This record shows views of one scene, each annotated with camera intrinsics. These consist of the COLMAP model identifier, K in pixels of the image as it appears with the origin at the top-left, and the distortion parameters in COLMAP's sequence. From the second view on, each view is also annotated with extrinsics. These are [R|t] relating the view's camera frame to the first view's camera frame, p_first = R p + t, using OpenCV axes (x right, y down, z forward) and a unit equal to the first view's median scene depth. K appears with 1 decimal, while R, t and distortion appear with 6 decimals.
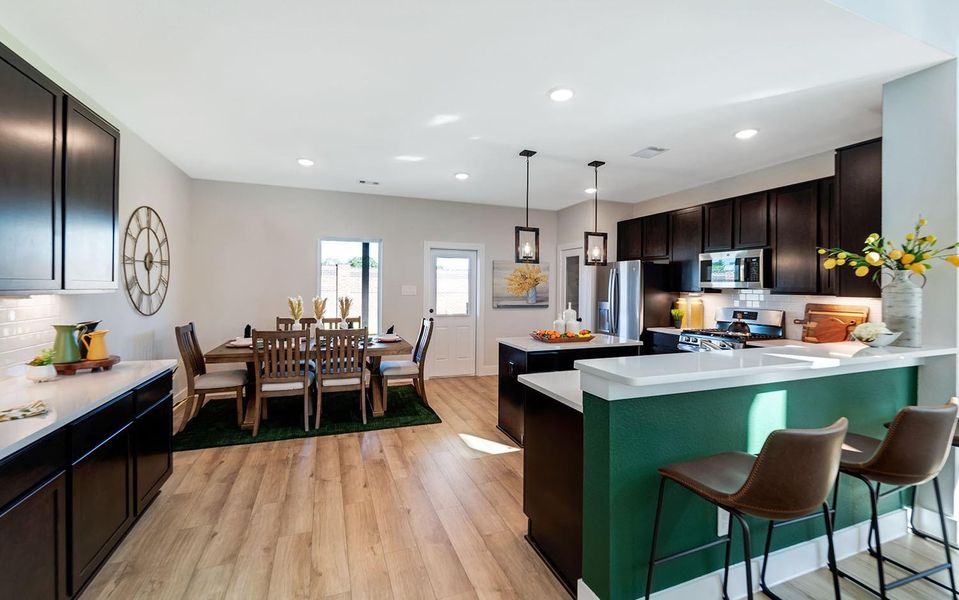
lens RADIAL K [[383.5, 0, 480.6], [0, 383.5, 287.8], [0, 0, 1]] dist [-0.008134, 0.000979]
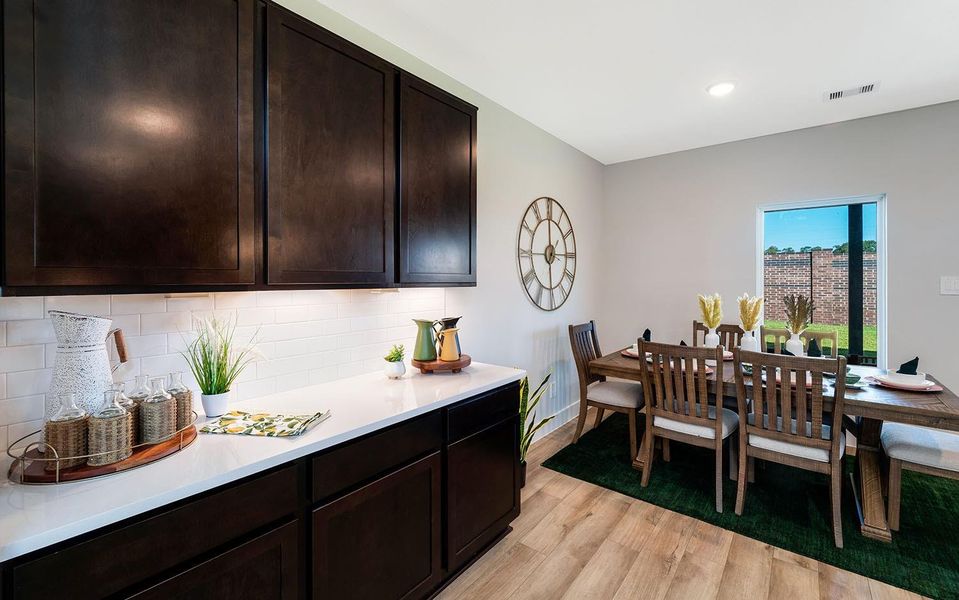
lens RADIAL K [[383.5, 0, 499.3], [0, 383.5, 279.6], [0, 0, 1]] dist [-0.008134, 0.000979]
pose [[0.492874, -0.012104, -0.870017, -0.083708], [0.005424, 0.999927, -0.010839, 0.003821], [0.870084, 0.000623, 0.492903, 0.367310]]
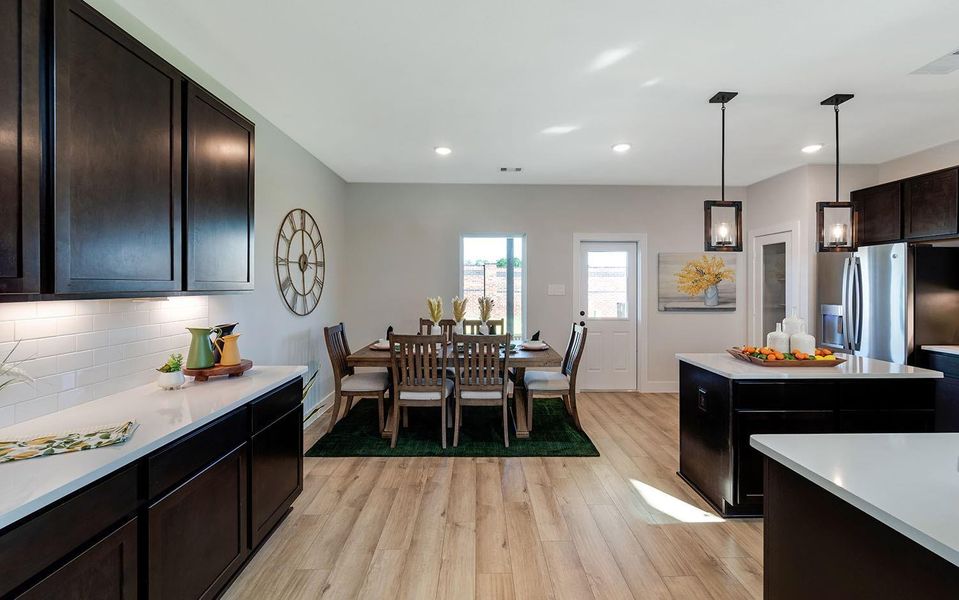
lens RADIAL K [[383.5, 0, 487.6], [0, 383.5, 283.1], [0, 0, 1]] dist [-0.008134, 0.000979]
pose [[0.937141, -0.009740, -0.348815, -0.042467], [0.006335, 0.999921, -0.010901, -0.000019], [0.348893, 0.008006, 0.937128, 0.186245]]
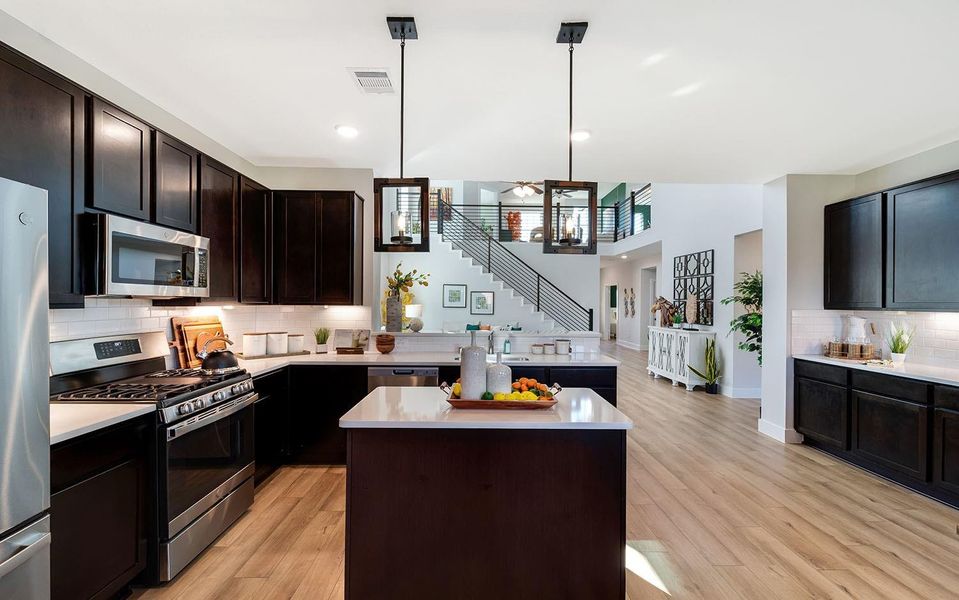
lens RADIAL K [[383.5, 0, 467.8], [0, 383.5, 308.0], [0, 0, 1]] dist [-0.008134, 0.000979]
pose [[-0.926693, -0.025930, 0.374923, 0.059136], [-0.018062, 0.999537, 0.024485, -0.005583], [-0.375384, 0.015919, -0.926733, 1.500586]]
